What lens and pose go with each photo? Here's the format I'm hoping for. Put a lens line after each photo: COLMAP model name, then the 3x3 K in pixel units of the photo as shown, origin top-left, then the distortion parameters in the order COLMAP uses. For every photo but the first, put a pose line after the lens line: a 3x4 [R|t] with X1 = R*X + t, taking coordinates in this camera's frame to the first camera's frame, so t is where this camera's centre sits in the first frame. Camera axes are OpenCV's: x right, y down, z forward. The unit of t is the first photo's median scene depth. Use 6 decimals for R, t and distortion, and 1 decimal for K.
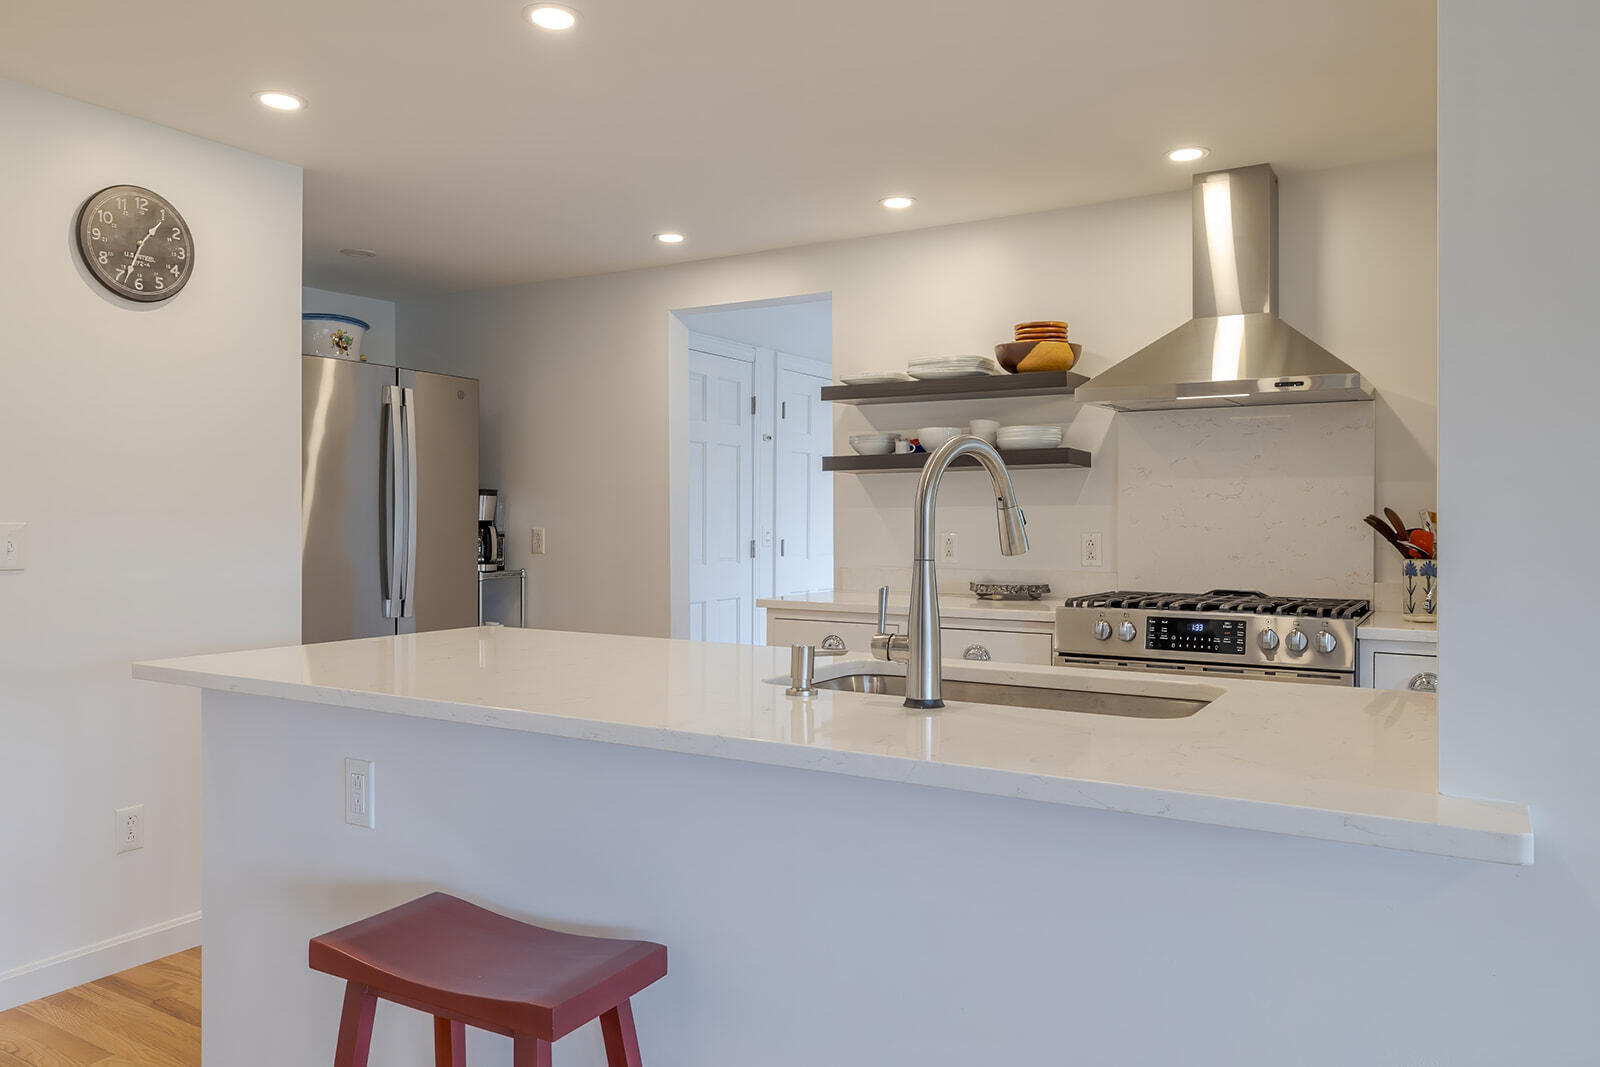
lens RADIAL K [[1120.6, 0, 800.0], [0, 1120.6, 533.5], [0, 0, 1]] dist [0.000359, -0.001018]
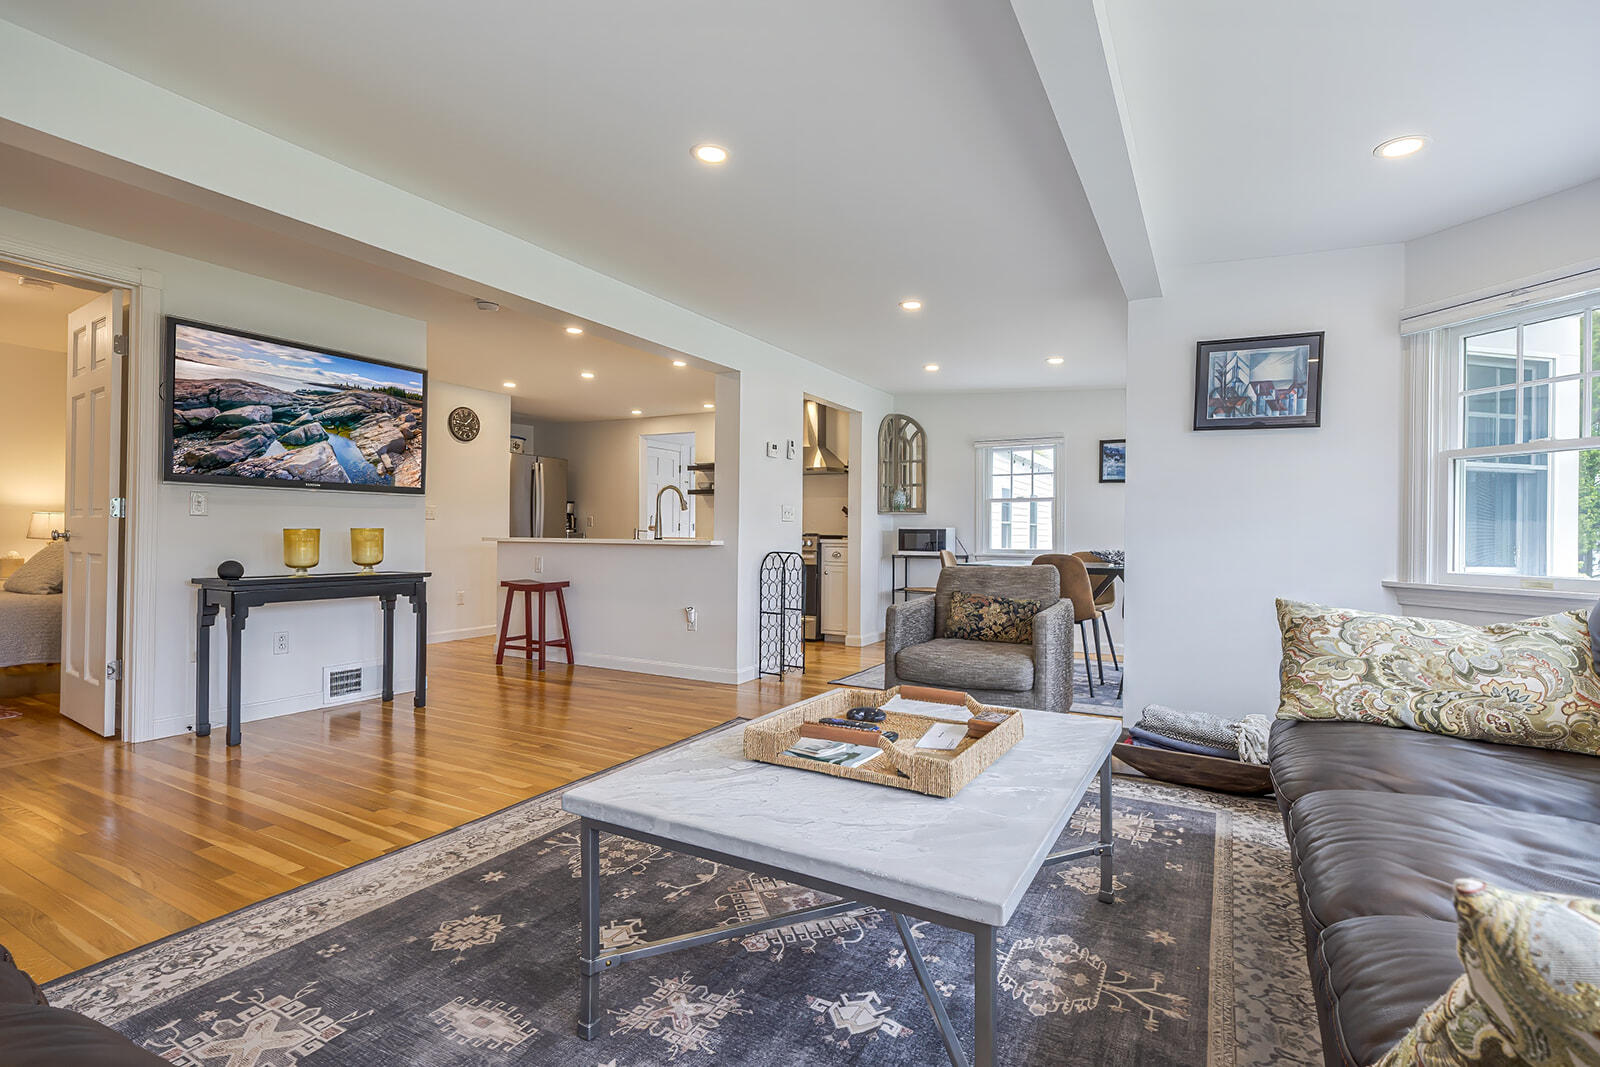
lens RADIAL K [[746.2, 0, 800.0], [0, 746.2, 533.5], [0, 0, 1]] dist [0.000344, 0.000006]
pose [[0.999643, 0.007871, 0.025547, 0.338459], [-0.007607, 0.999917, -0.010431, 0.079862], [-0.025627, 0.010233, 0.999619, -1.199317]]
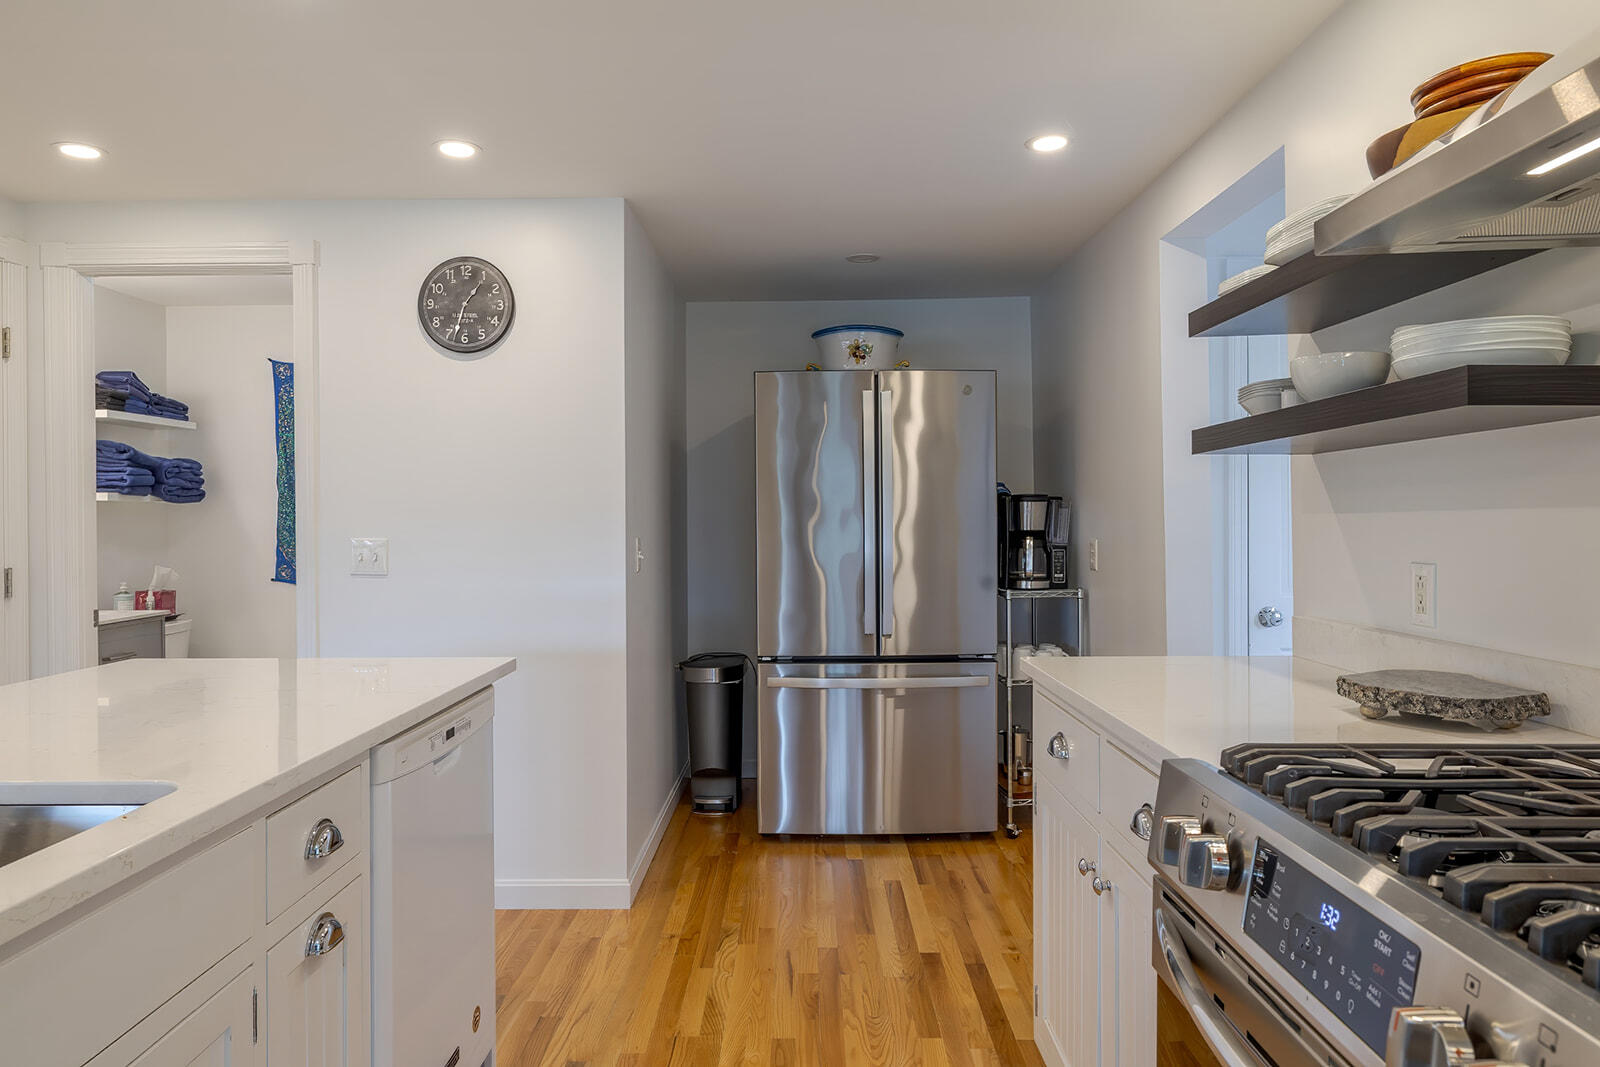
lens RADIAL K [[1019.8, 0, 800.0], [0, 1019.8, 533.5], [0, 0, 1]] dist [-0.001209, -0.001108]
pose [[0.505749, 0.004240, -0.862671, 0.513879], [-0.002442, 0.999991, 0.003484, -0.018471], [0.862677, 0.000344, 0.505754, 0.735818]]
